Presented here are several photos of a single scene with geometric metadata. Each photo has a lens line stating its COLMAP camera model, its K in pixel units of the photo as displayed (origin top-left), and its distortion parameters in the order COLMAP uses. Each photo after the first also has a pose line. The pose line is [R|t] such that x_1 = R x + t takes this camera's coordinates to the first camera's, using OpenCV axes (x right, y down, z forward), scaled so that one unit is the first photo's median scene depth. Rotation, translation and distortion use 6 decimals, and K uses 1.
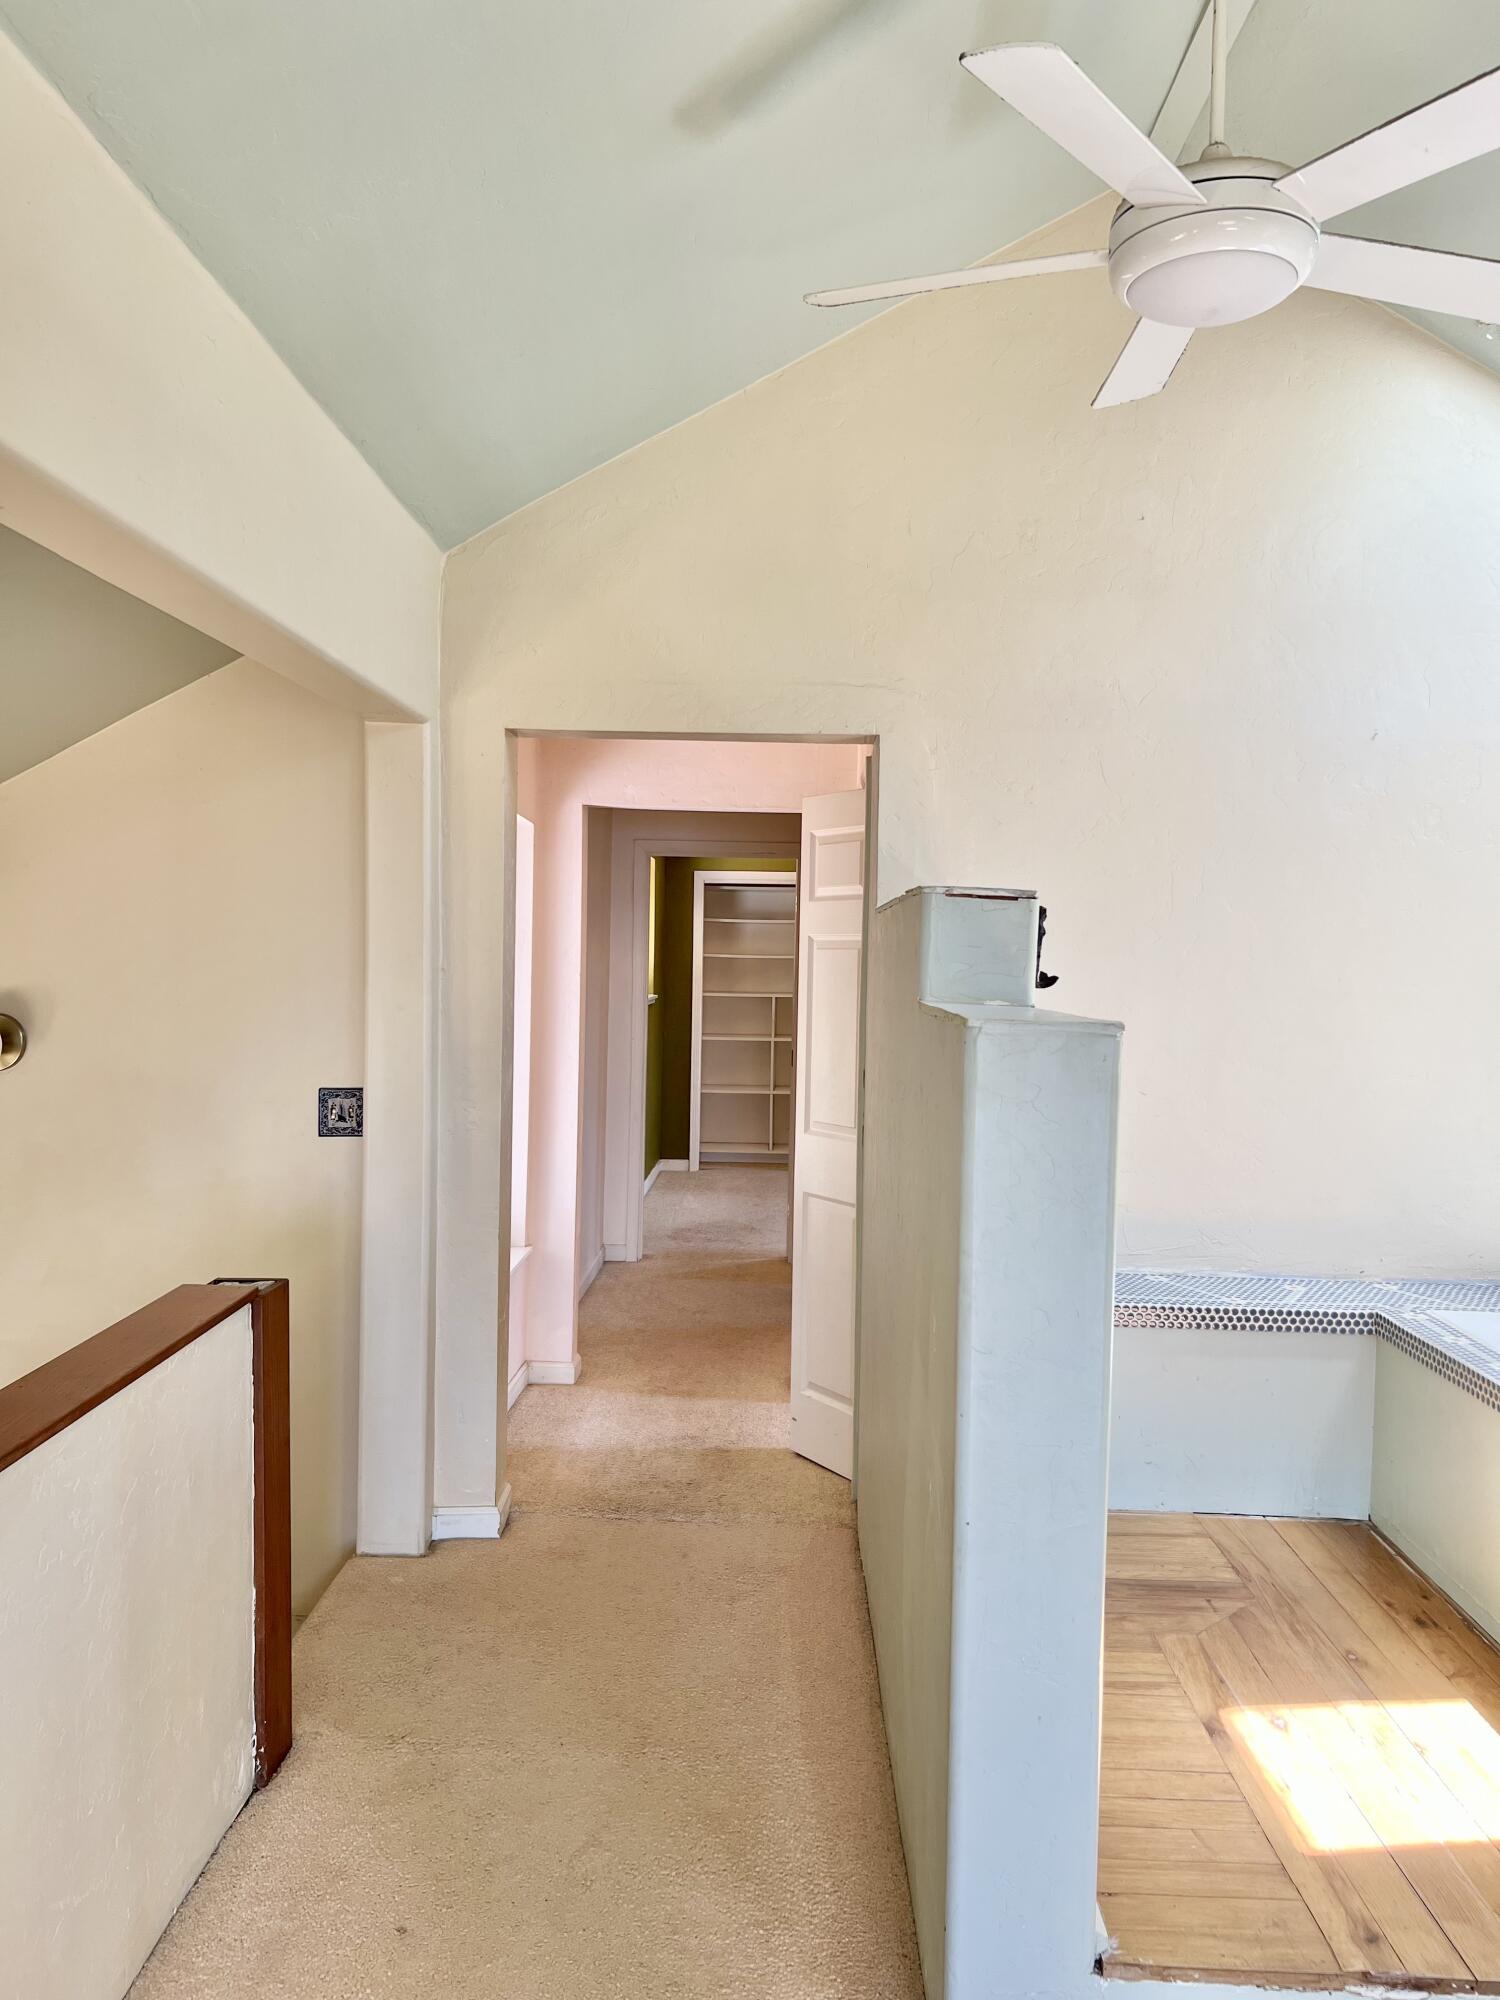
lens RADIAL K [[1480.2, 0, 753.7], [0, 1480.2, 992.1], [0, 0, 1]] dist [0.013056, -0.006909]
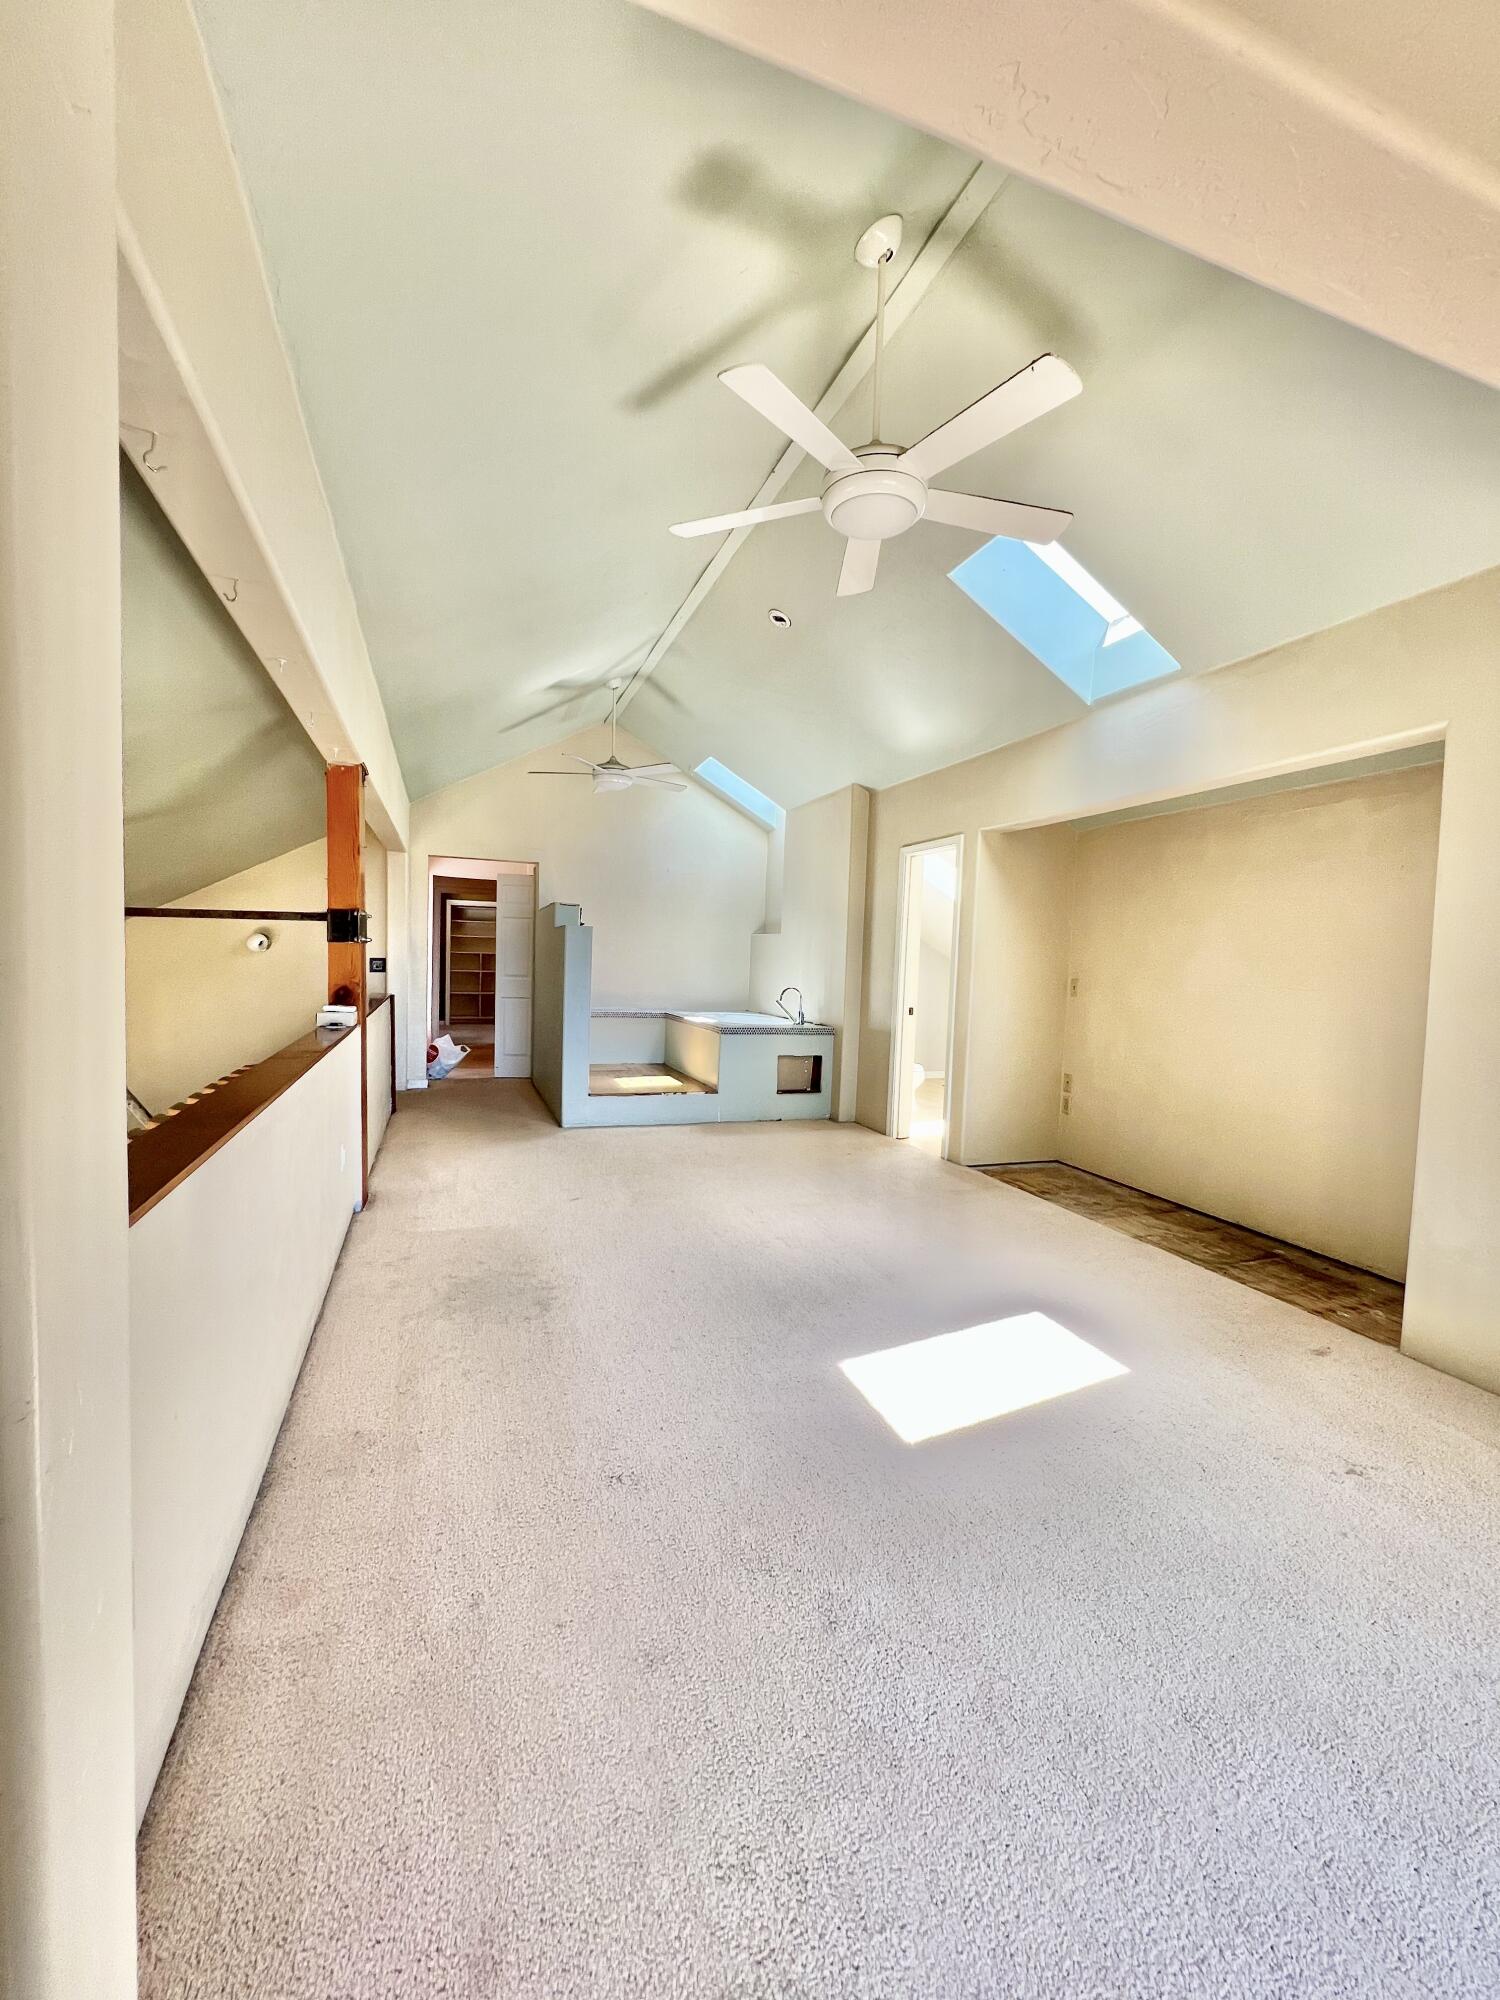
lens RADIAL K [[800.0, 0, 747.1], [0, 800.0, 1000.6], [0, 0, 1]] dist [-0.001930, 0.000484]
pose [[0.934025, -0.008150, 0.357115, -0.059598], [-0.003480, 0.999485, 0.031912, 0.041728], [-0.357191, -0.031050, 0.933515, -0.425583]]
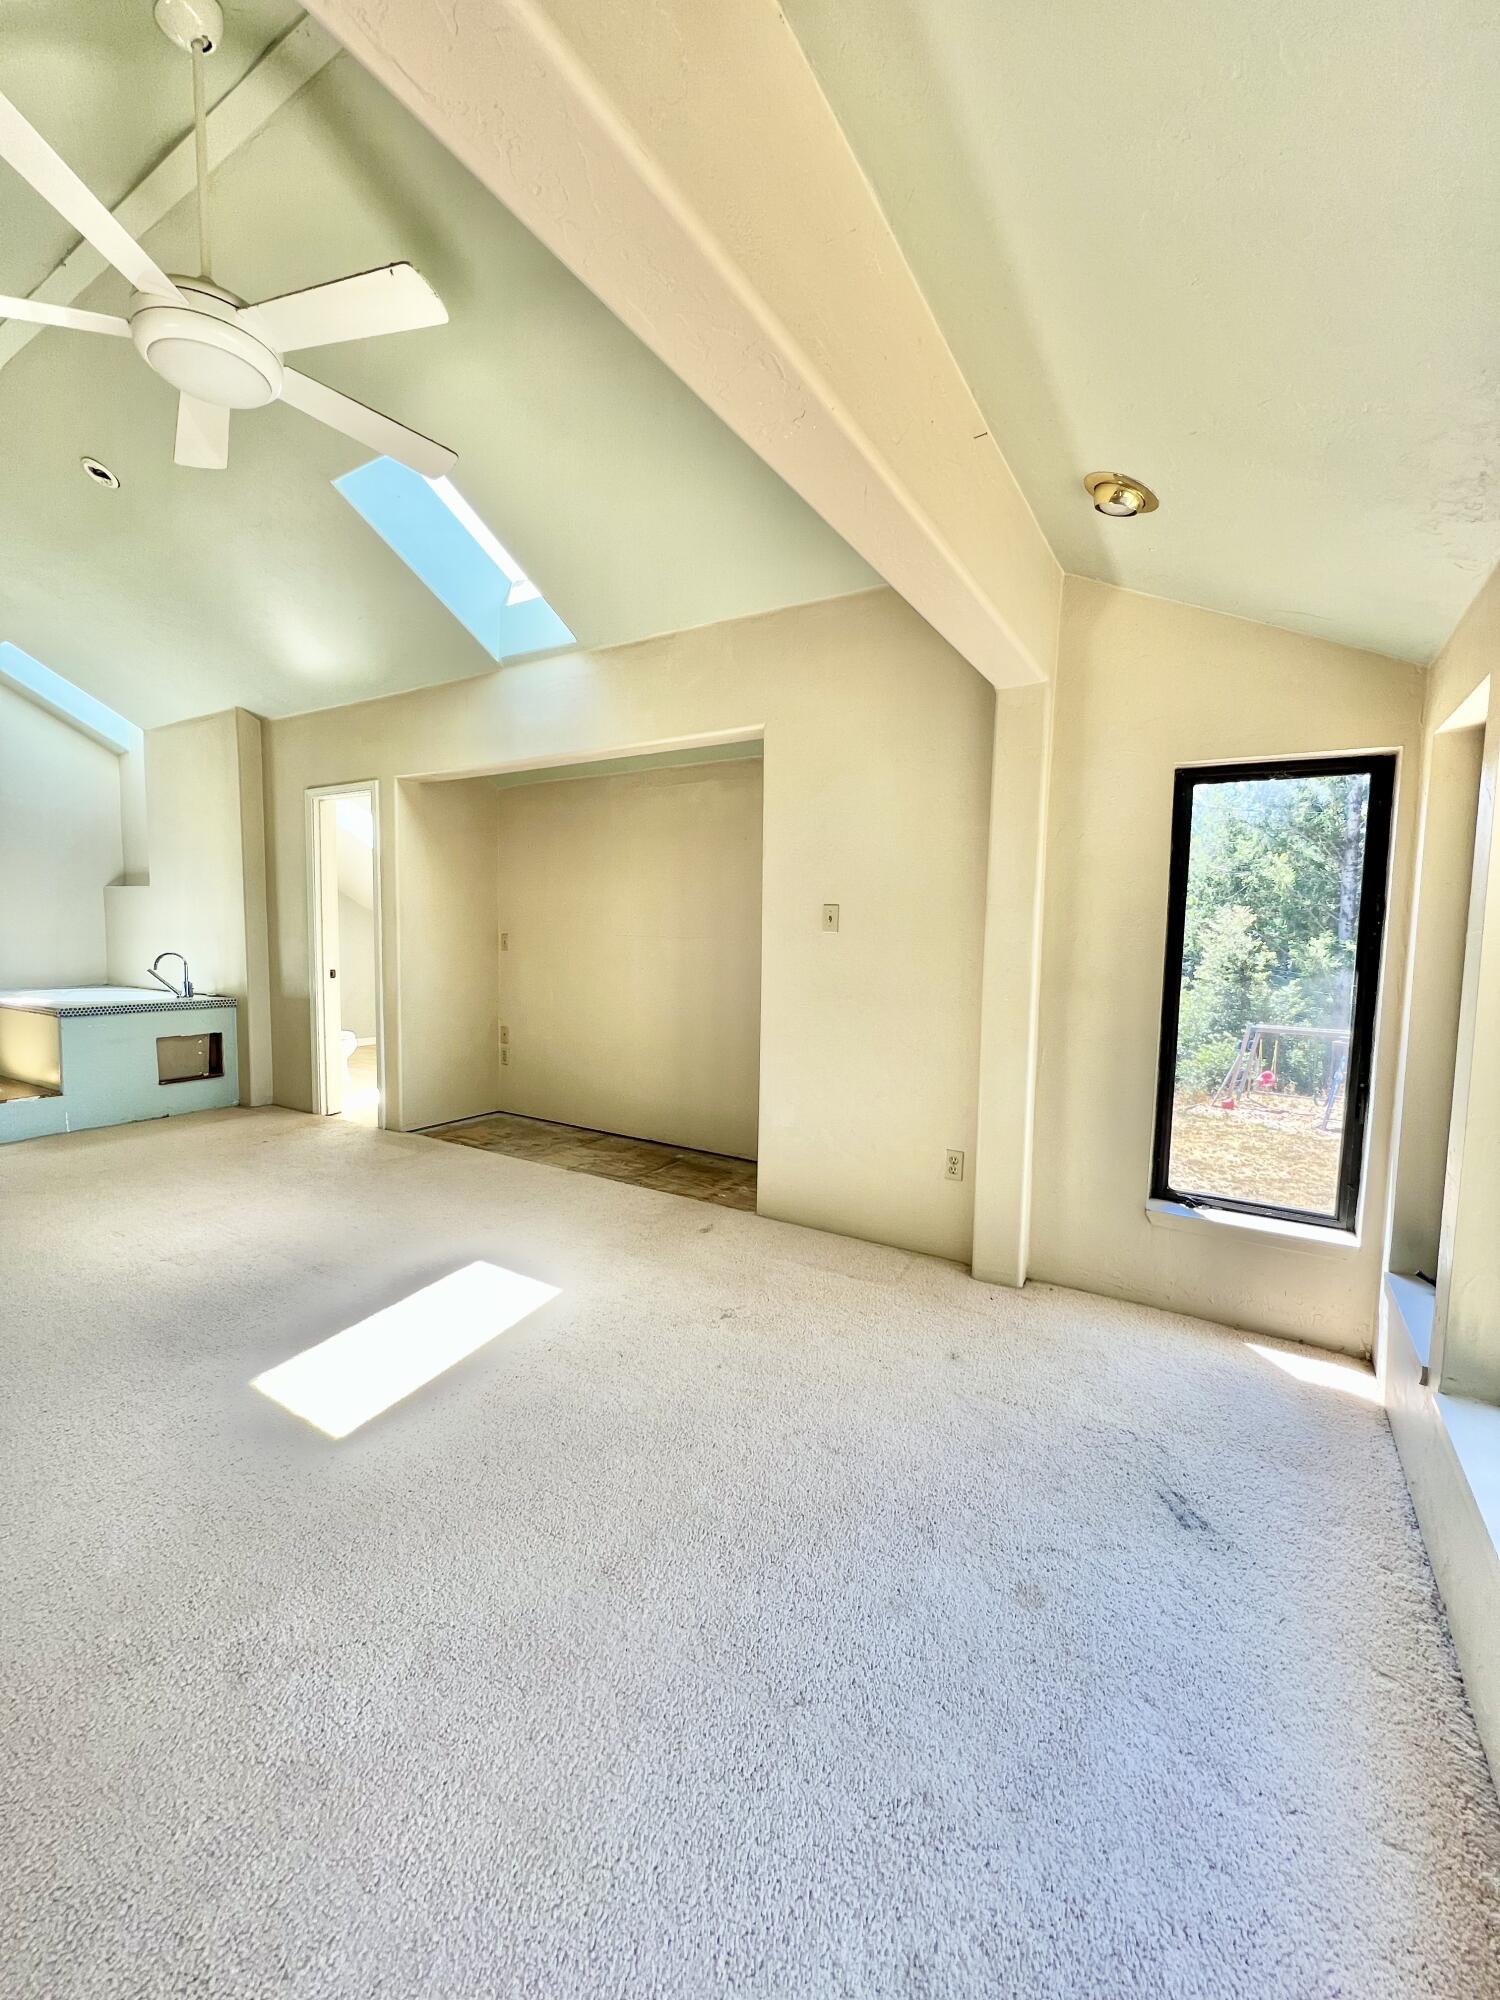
lens RADIAL K [[800.0, 0, 749.2], [0, 800.0, 1000.3], [0, 0, 1]] dist [-0.001930, 0.000484]
pose [[0.511543, -0.087868, 0.854753, -0.050962], [0.020380, 0.995719, 0.090162, 0.043139], [-0.859016, -0.028702, 0.511144, -0.430575]]
